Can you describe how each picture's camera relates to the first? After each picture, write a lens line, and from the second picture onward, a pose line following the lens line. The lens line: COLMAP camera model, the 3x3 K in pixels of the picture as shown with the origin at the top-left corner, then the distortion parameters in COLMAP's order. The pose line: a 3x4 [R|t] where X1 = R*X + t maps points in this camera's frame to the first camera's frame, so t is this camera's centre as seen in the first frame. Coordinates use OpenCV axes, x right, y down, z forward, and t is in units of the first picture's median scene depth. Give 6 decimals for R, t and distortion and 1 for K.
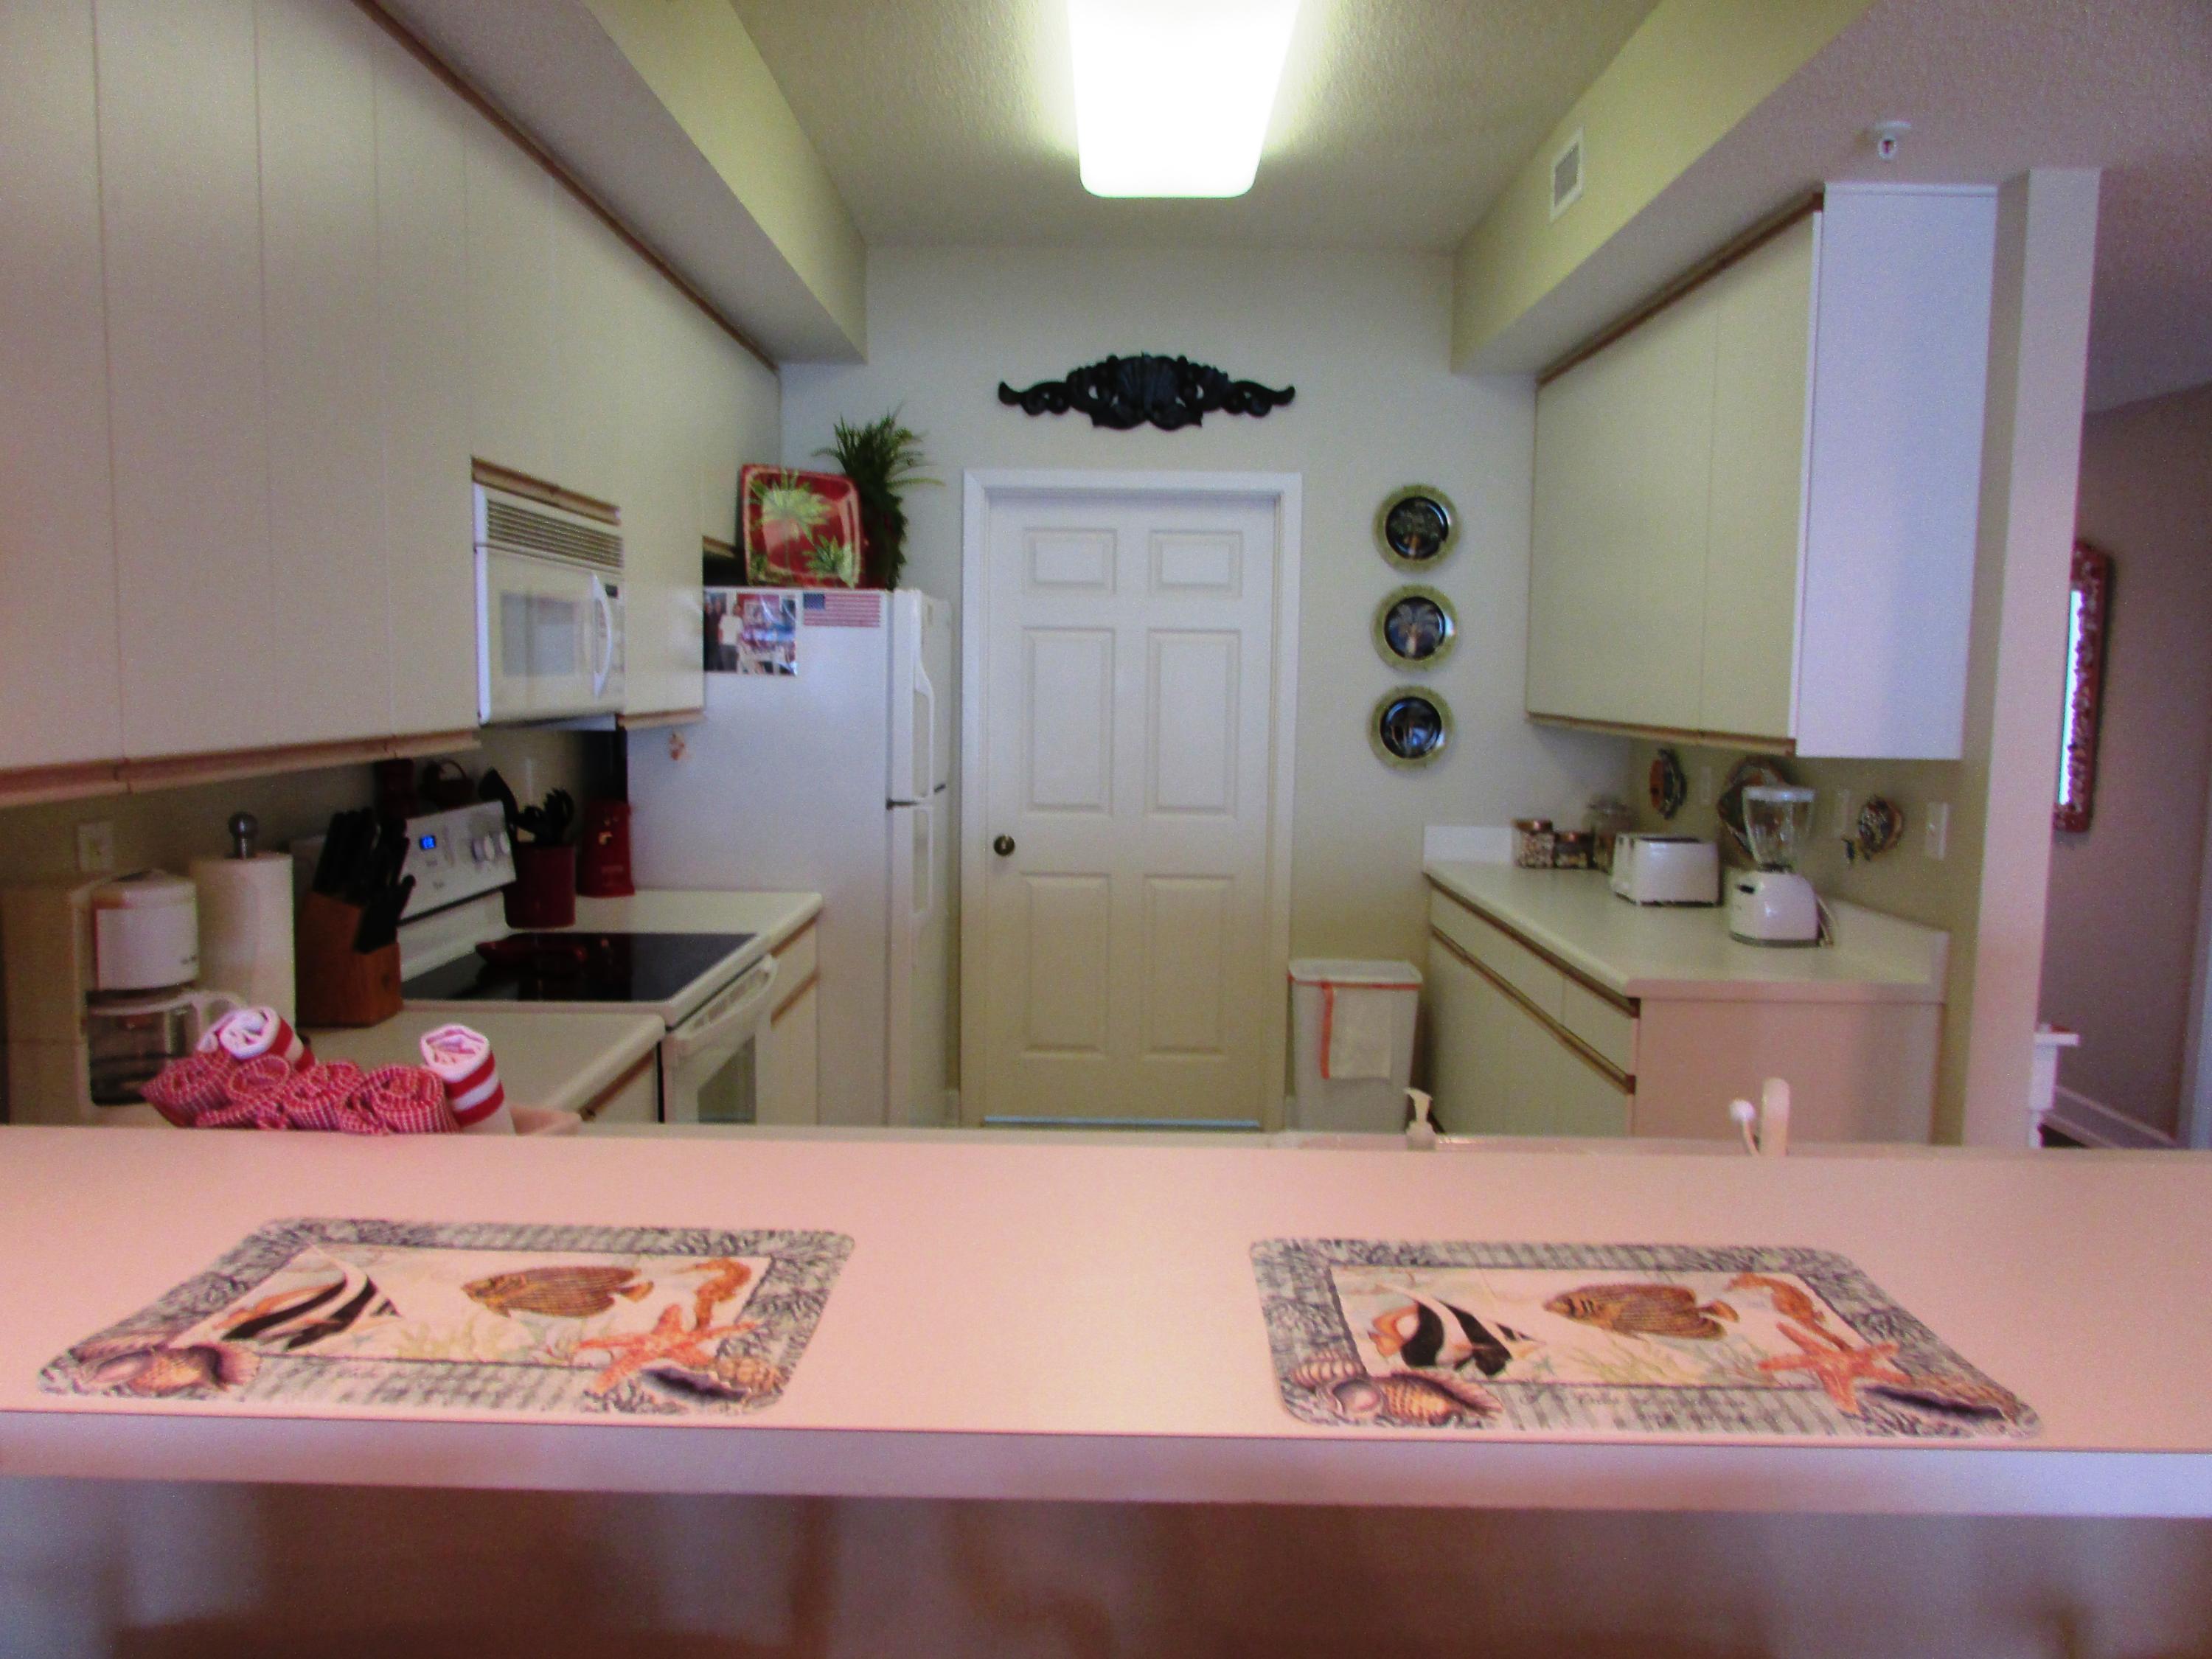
lens RADIAL K [[1576.7, 0, 1092.8], [0, 1576.7, 837.6], [0, 0, 1]] dist [-0.034998, 0.022385]
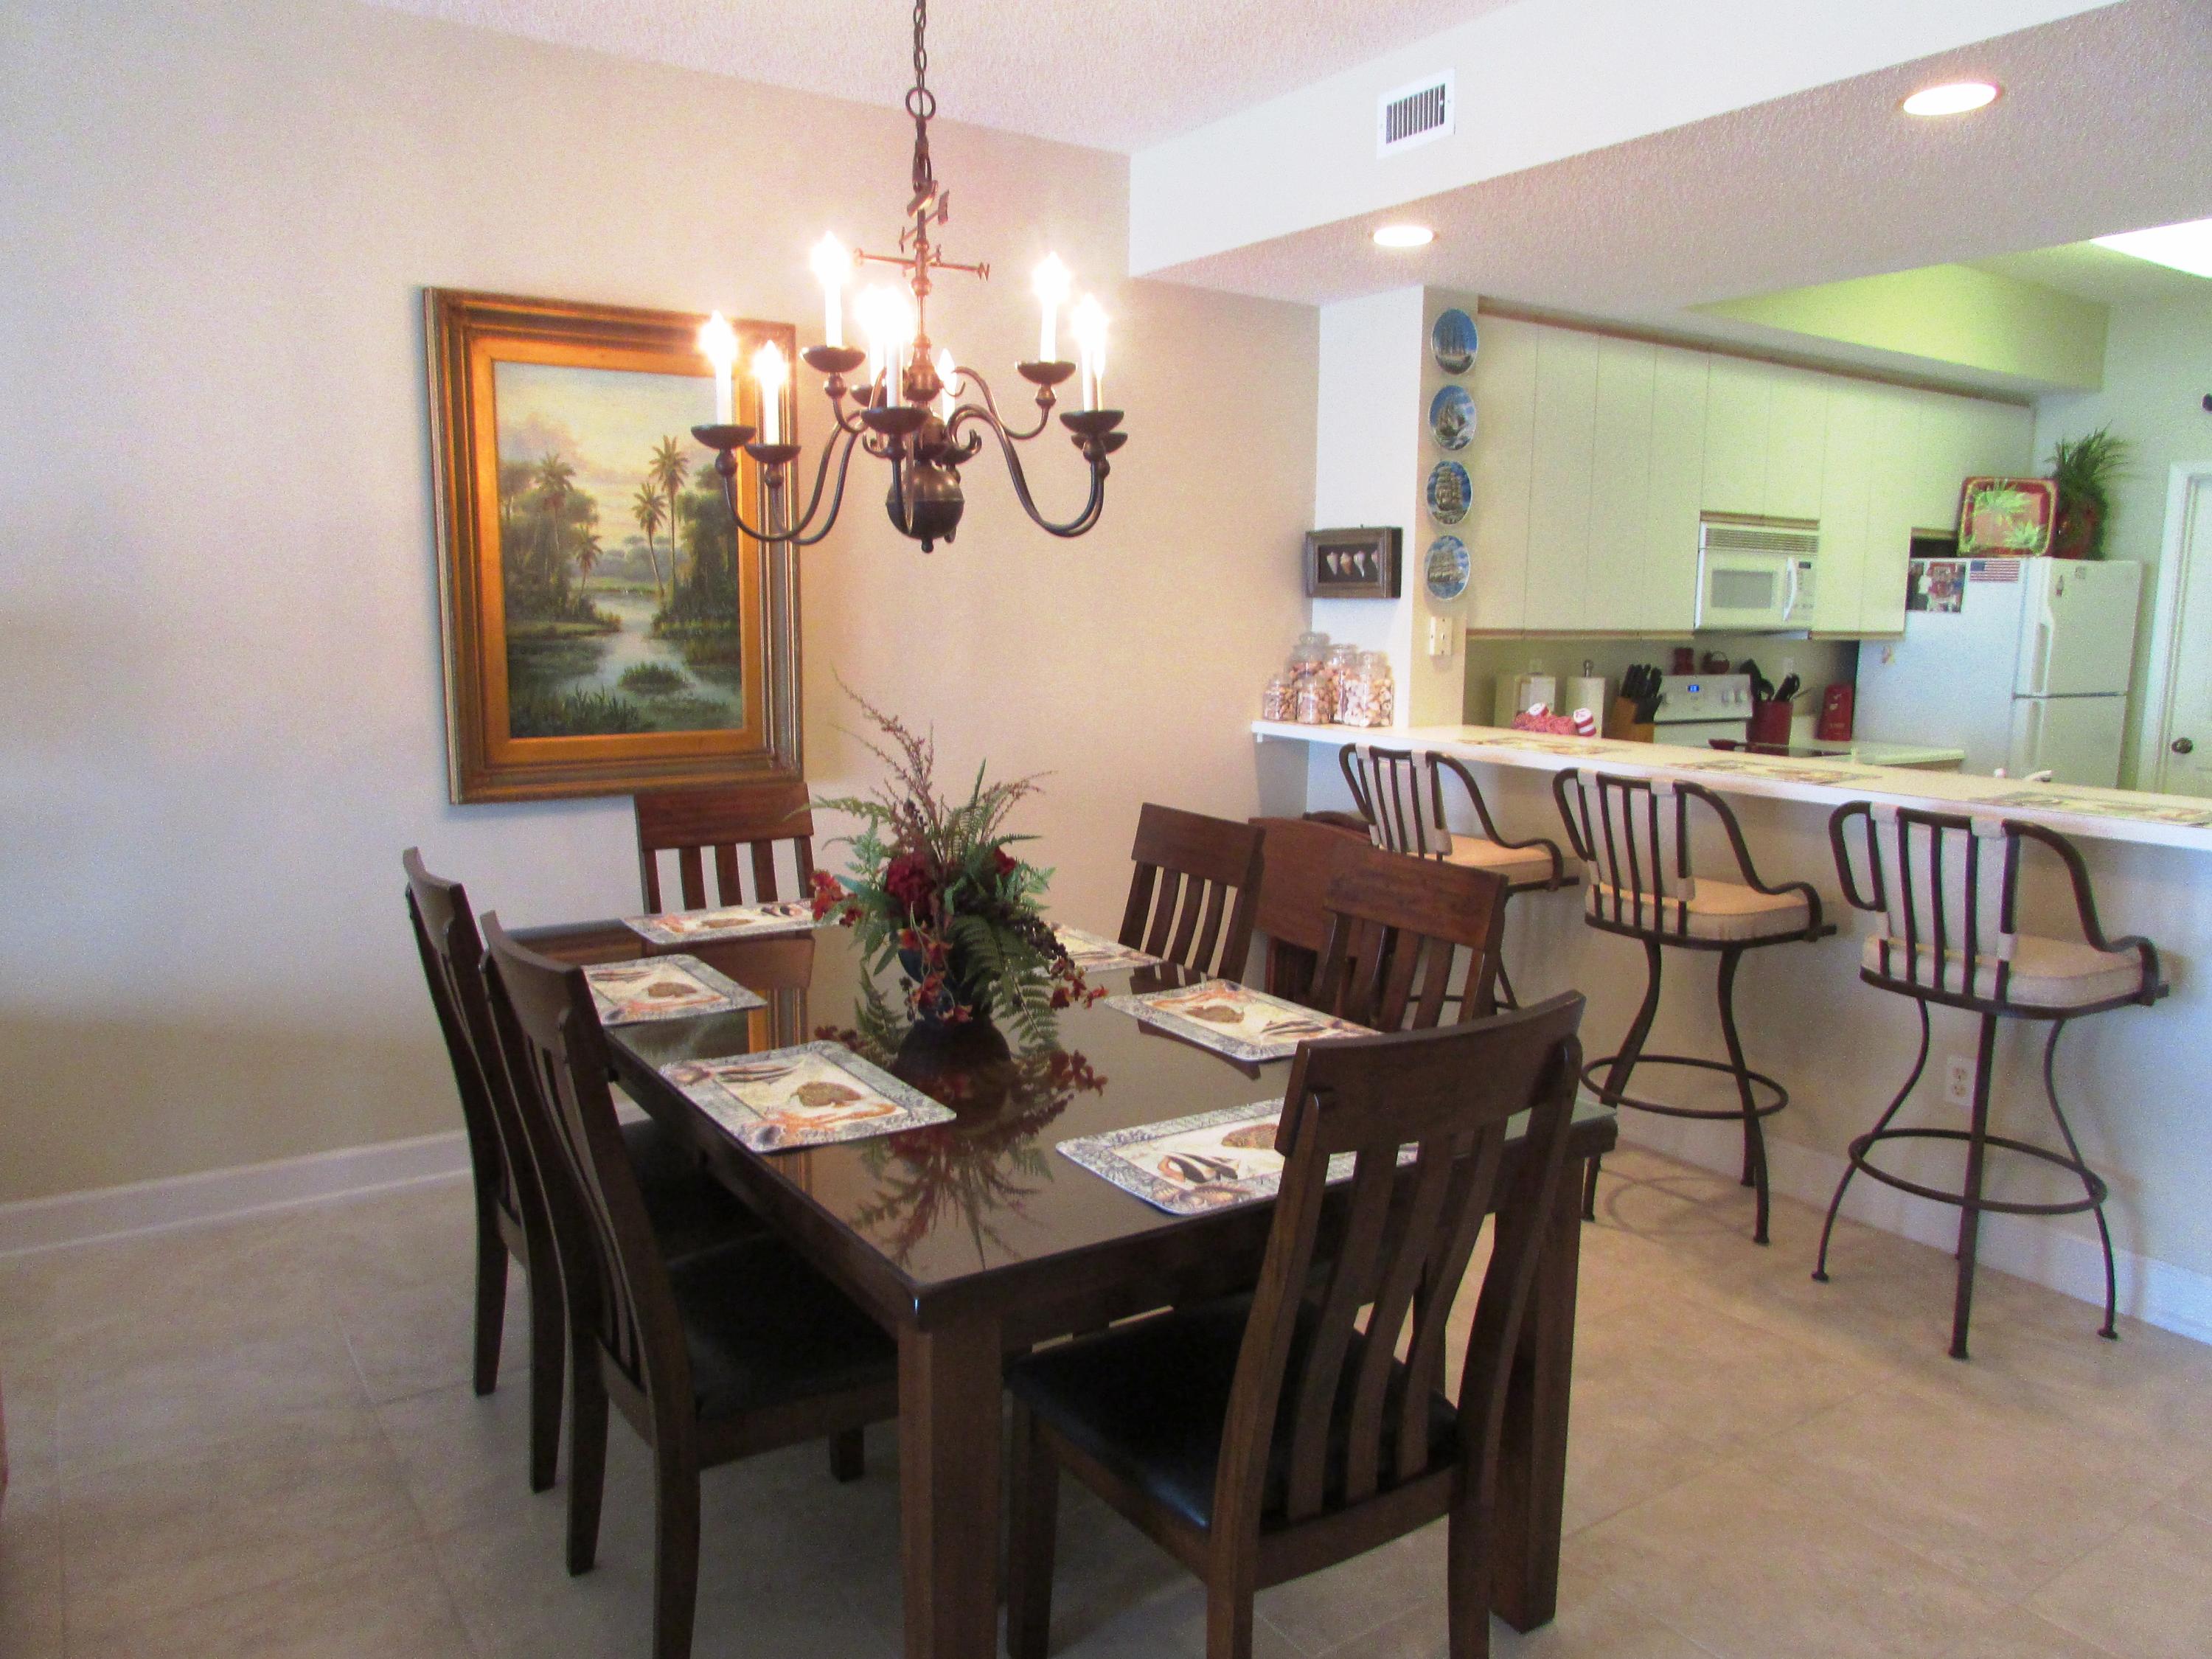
lens RADIAL K [[1576.7, 0, 1092.8], [0, 1576.7, 837.6], [0, 0, 1]] dist [-0.034998, 0.022385]
pose [[0.571841, 0.119419, -0.811626, 0.525451], [-0.094449, 0.992353, 0.079464, 0.068739], [0.814909, 0.031217, 0.578747, -0.536446]]
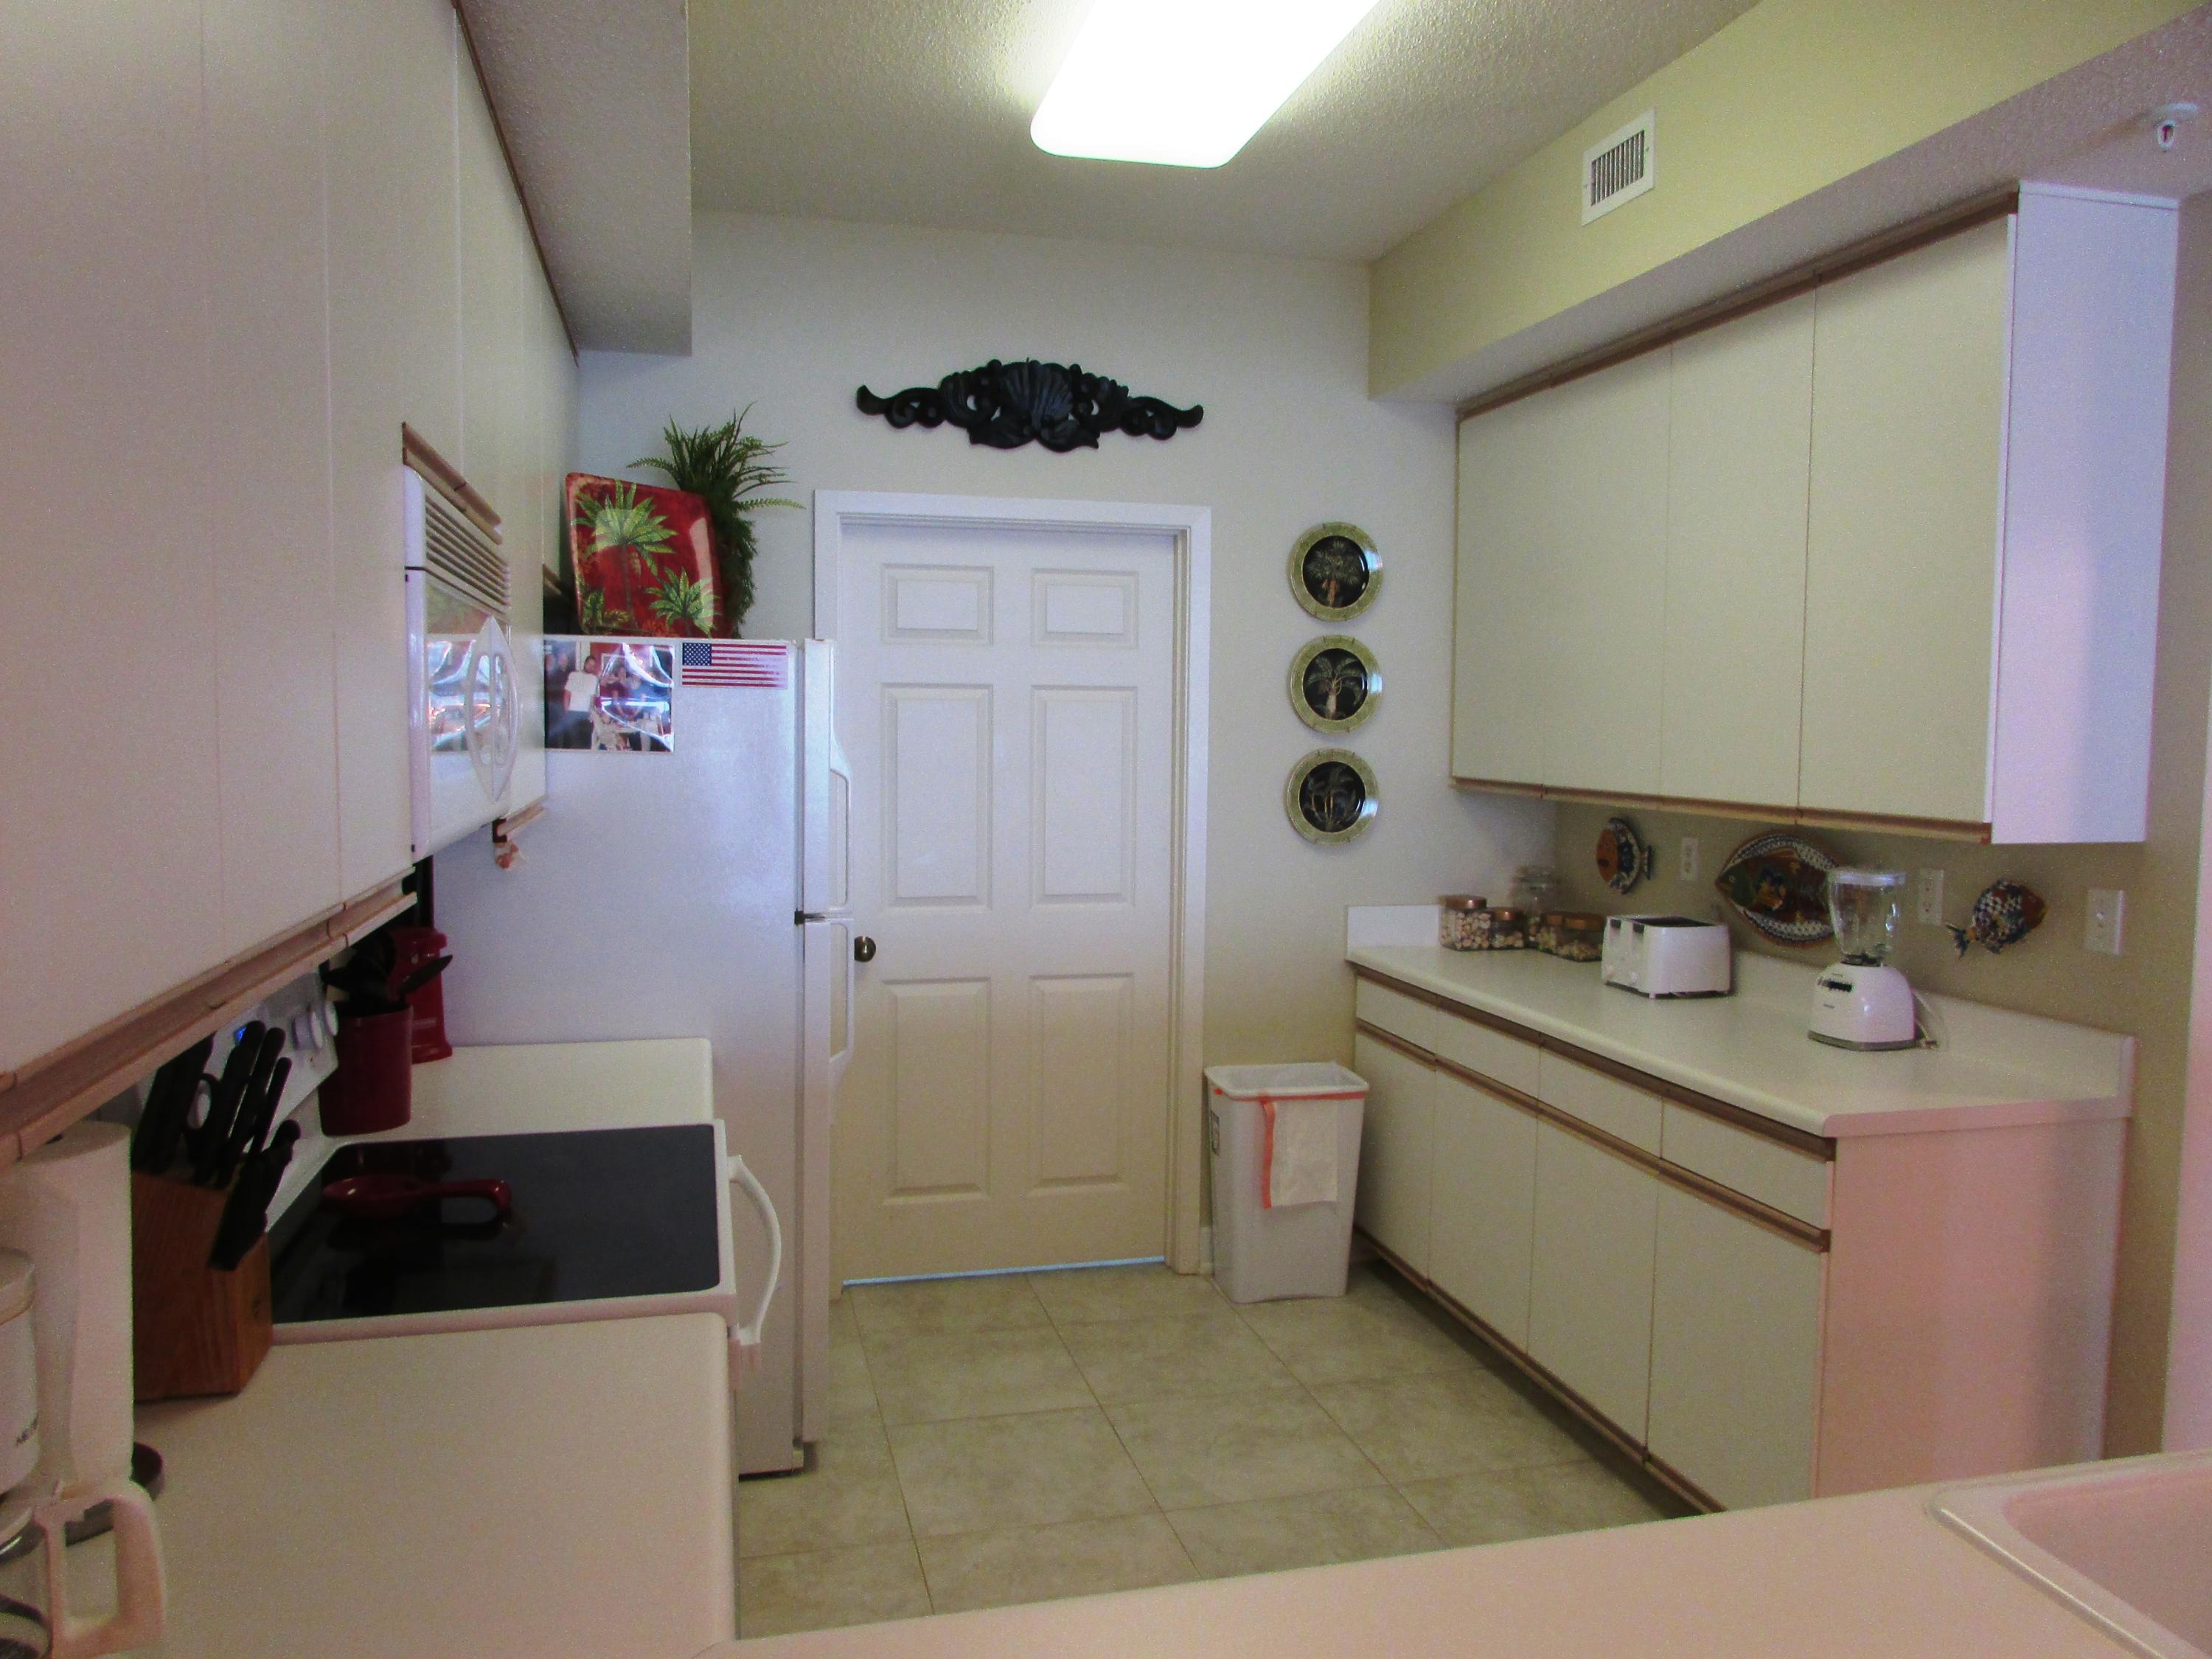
lens RADIAL K [[1593.0, 0, 1100.2], [0, 1593.0, 823.0], [0, 0, 1]] dist [0.000076, 0.005107]
pose [[0.967169, -0.022400, 0.253144, -0.154958], [0.031319, 0.999021, -0.031255, -0.032538], [-0.252195, 0.038157, 0.966924, 0.176365]]
